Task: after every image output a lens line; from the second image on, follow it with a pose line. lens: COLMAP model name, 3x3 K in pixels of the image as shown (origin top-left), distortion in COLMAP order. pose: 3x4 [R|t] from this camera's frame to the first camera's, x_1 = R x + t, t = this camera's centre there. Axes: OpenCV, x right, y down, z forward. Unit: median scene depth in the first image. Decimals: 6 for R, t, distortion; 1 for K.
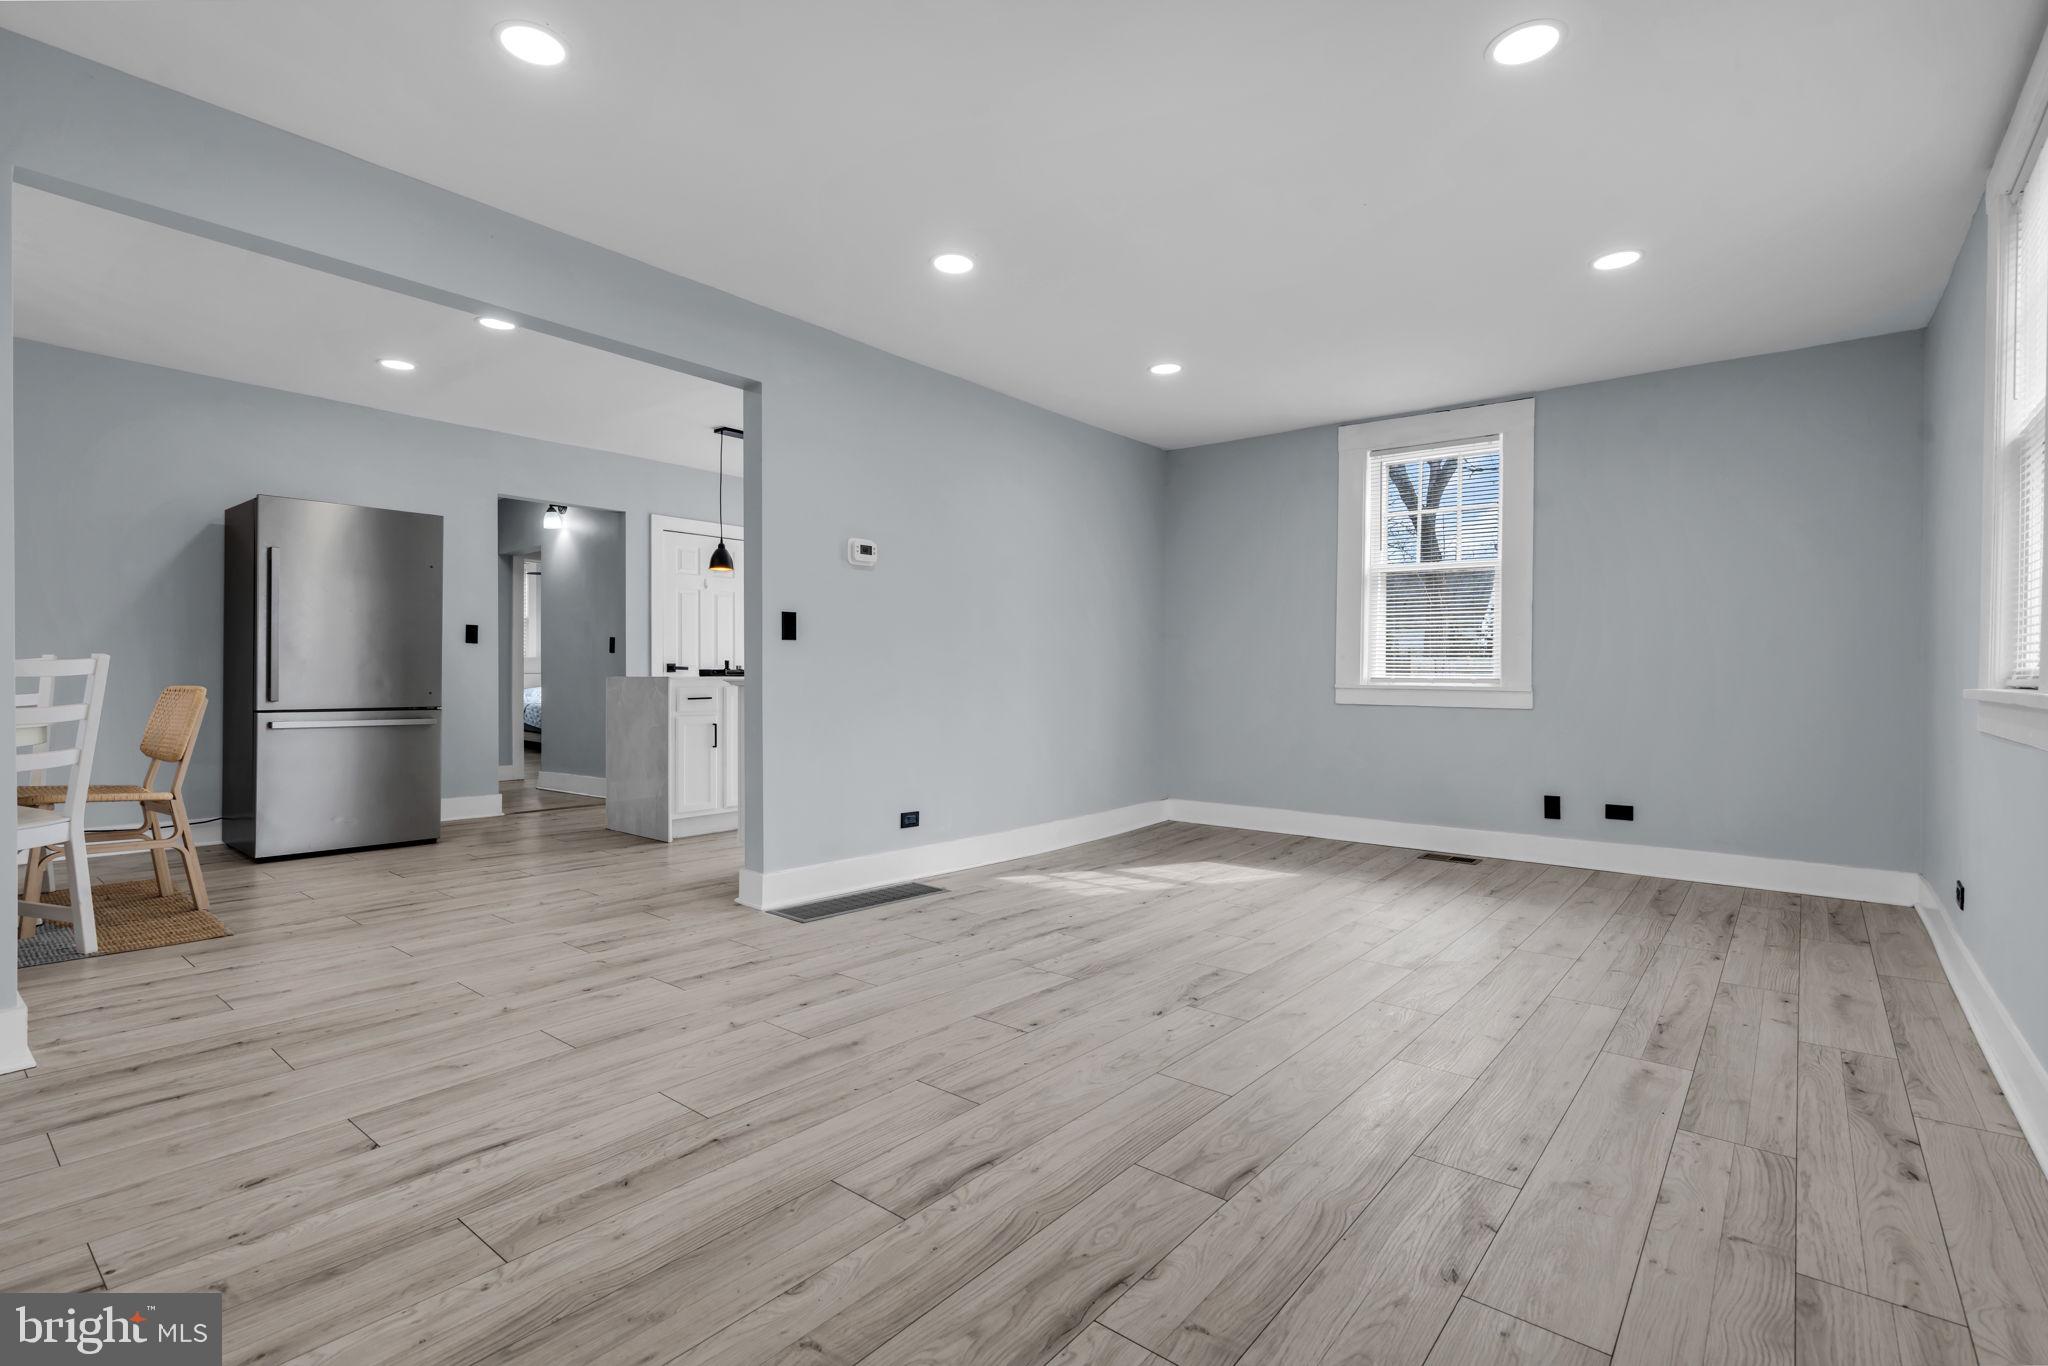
lens RADIAL K [[950.4, 0, 1018.6], [0, 950.4, 670.9], [0, 0, 1]] dist [-0.000526, 0.000624]
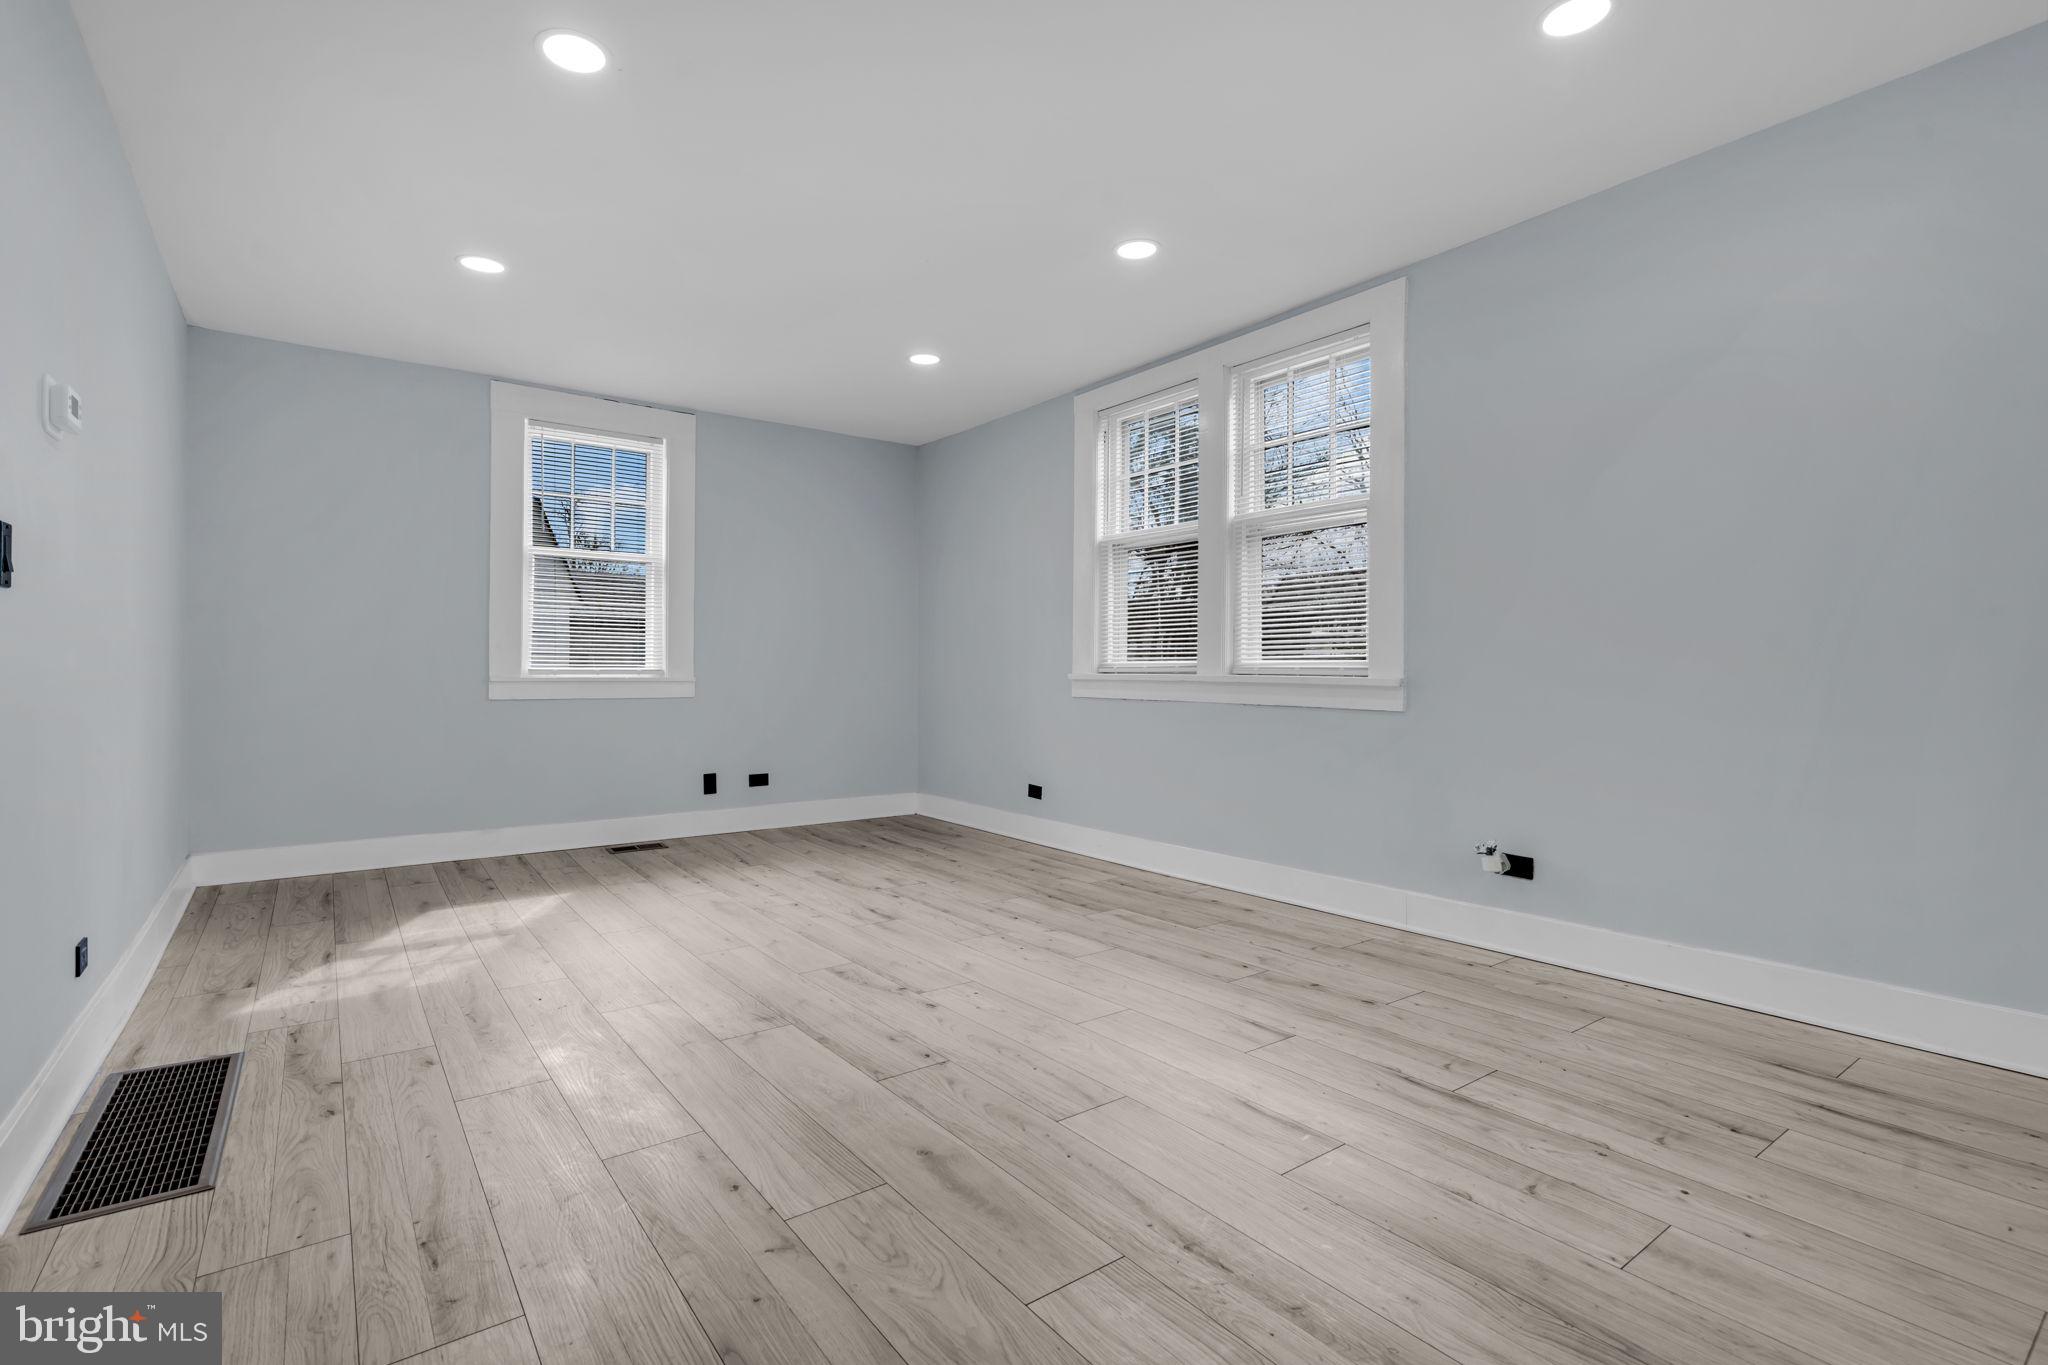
lens RADIAL K [[950.4, 0, 1018.6], [0, 950.4, 670.4], [0, 0, 1]] dist [-0.000526, 0.000624]
pose [[0.245420, -0.006181, 0.969397, -0.764498], [-0.003461, 0.999968, 0.007252, -0.001100], [-0.969411, -0.005135, 0.245390, 0.636364]]
